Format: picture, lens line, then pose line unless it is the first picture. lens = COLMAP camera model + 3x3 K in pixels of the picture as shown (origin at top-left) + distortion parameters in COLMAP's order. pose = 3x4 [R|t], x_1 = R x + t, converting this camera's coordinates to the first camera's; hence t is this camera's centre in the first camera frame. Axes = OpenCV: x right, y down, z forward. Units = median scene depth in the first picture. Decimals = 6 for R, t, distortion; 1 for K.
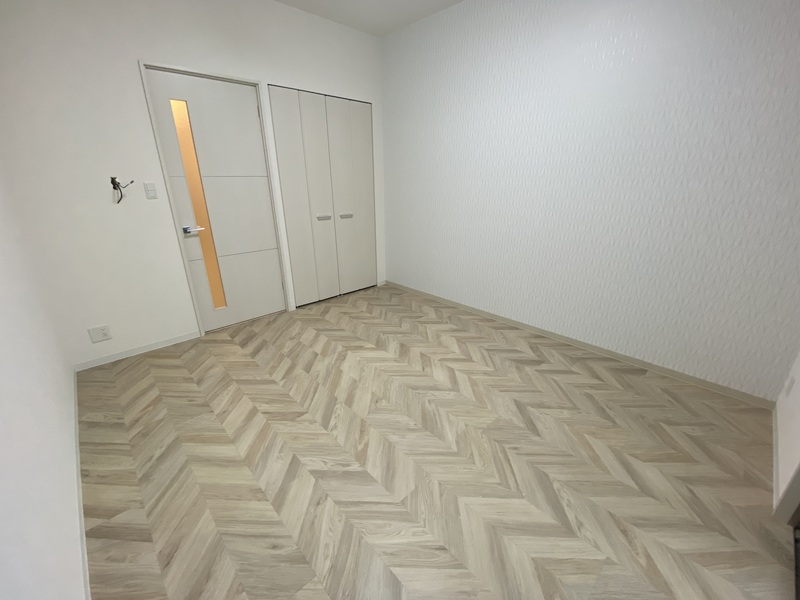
lens RADIAL K [[323.0, 0, 397.8], [0, 323.0, 295.9], [0, 0, 1]] dist [0.051499, -0.035098]
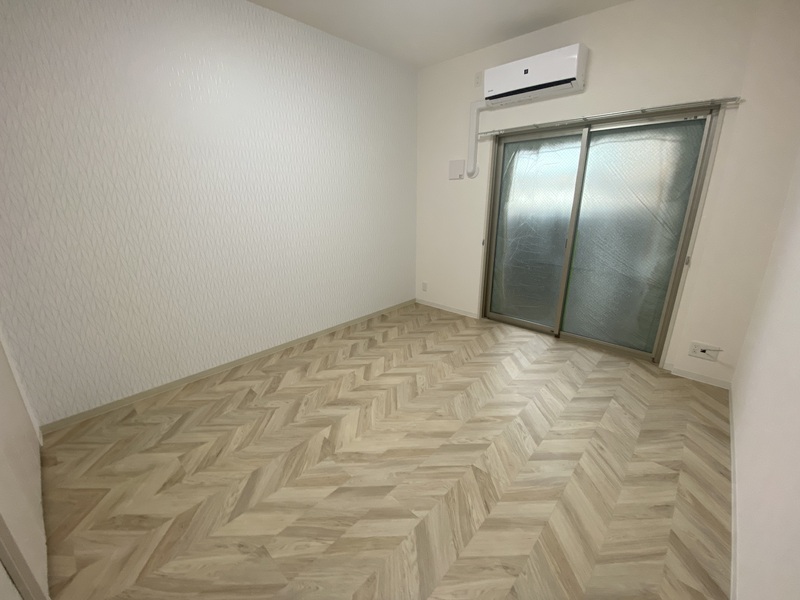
lens RADIAL K [[323.0, 0, 397.8], [0, 323.0, 295.9], [0, 0, 1]] dist [0.051499, -0.035098]
pose [[-0.057045, -0.284493, 0.956980, -0.869559], [0.345467, 0.893700, 0.286274, -0.330733], [-0.936696, 0.346935, 0.047302, 0.875475]]
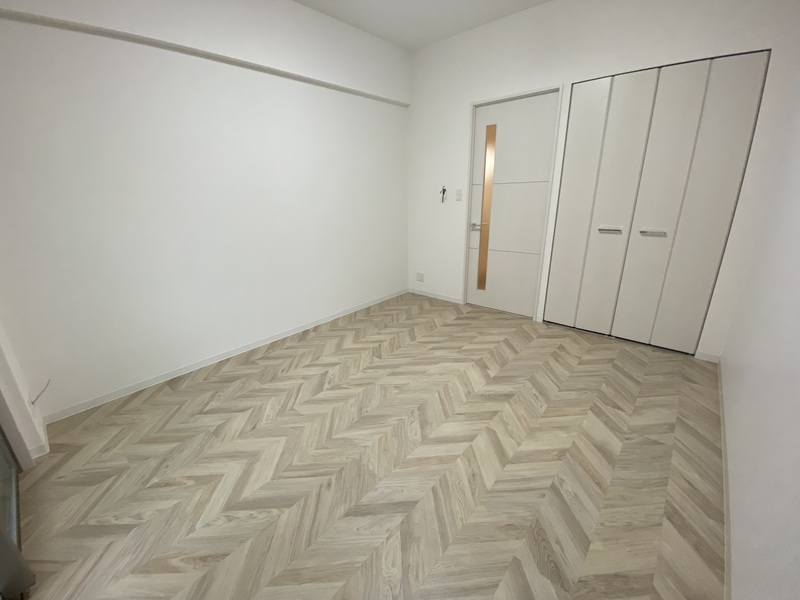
lens RADIAL K [[323.0, 0, 397.8], [0, 323.0, 295.9], [0, 0, 1]] dist [0.051499, -0.035098]
pose [[0.084174, 0.310078, -0.946977, 0.818622], [-0.316242, 0.909532, 0.269707, -0.238036], [0.944937, 0.276771, 0.174619, 0.672481]]
